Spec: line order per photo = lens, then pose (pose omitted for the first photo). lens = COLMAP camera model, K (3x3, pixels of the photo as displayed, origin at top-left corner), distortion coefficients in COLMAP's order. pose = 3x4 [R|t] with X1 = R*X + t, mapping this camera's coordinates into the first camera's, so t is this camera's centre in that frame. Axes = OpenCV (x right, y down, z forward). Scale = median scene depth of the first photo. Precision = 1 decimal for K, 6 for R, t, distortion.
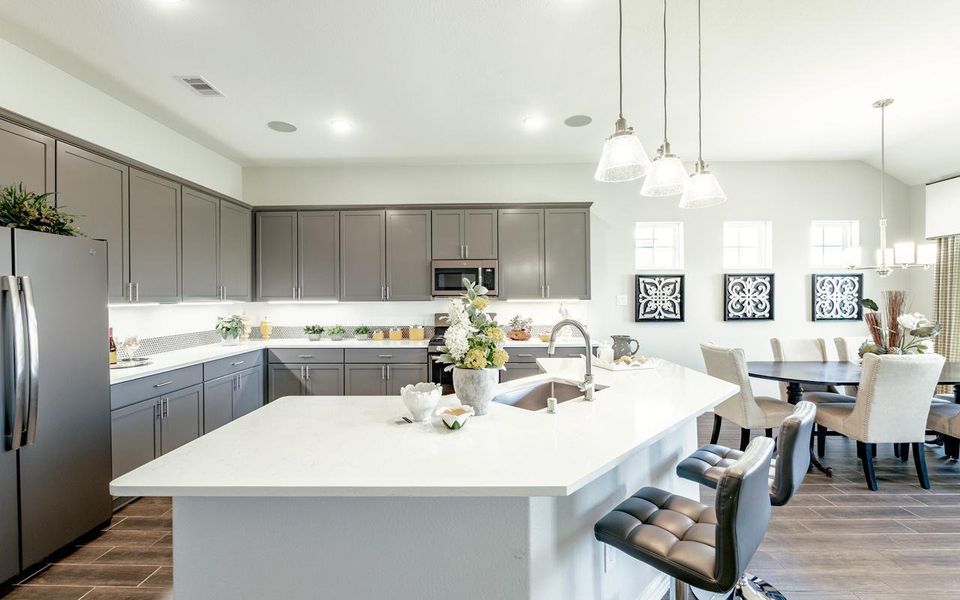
lens RADIAL K [[404.9, 0, 482.9], [0, 404.9, 296.8], [0, 0, 1]] dist [-0.001230, 0.000075]
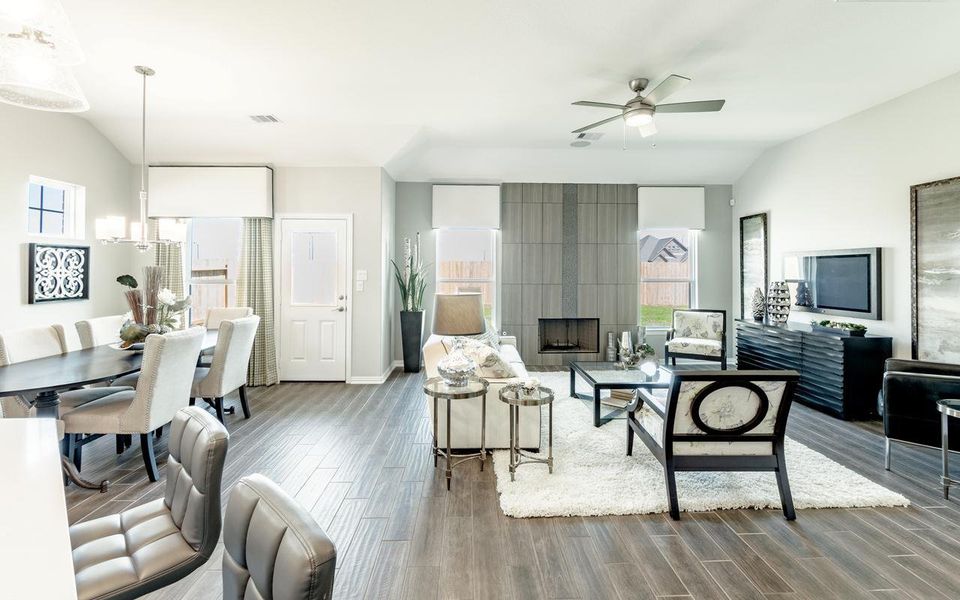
lens RADIAL K [[414.2, 0, 480.5], [0, 414.2, 268.7], [0, 0, 1]] dist [-0.004146, 0.000390]
pose [[-0.044217, 0.009902, 0.998973, -0.012303], [-0.002101, 0.999948, -0.010005, -0.000983], [-0.999020, -0.002541, -0.044194, 0.173521]]
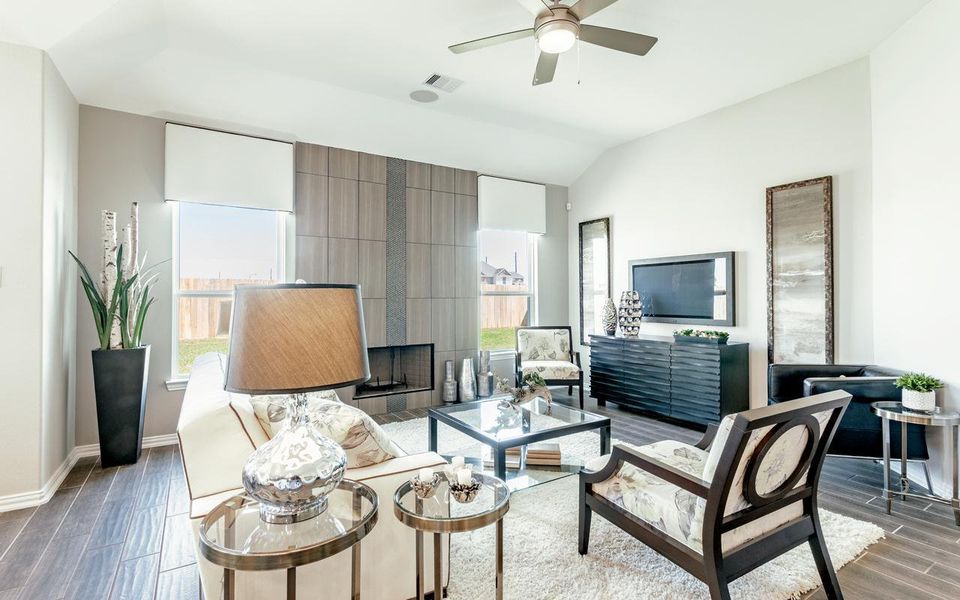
lens RADIAL K [[458.6, 0, 483.6], [0, 458.6, 292.0], [0, 0, 1]] dist [-0.002423, 0.001177]
pose [[-0.544596, 0.015864, 0.838548, 0.289829], [0.005751, 0.999868, -0.015181, 0.035536], [-0.838679, -0.003445, -0.544616, 0.231994]]
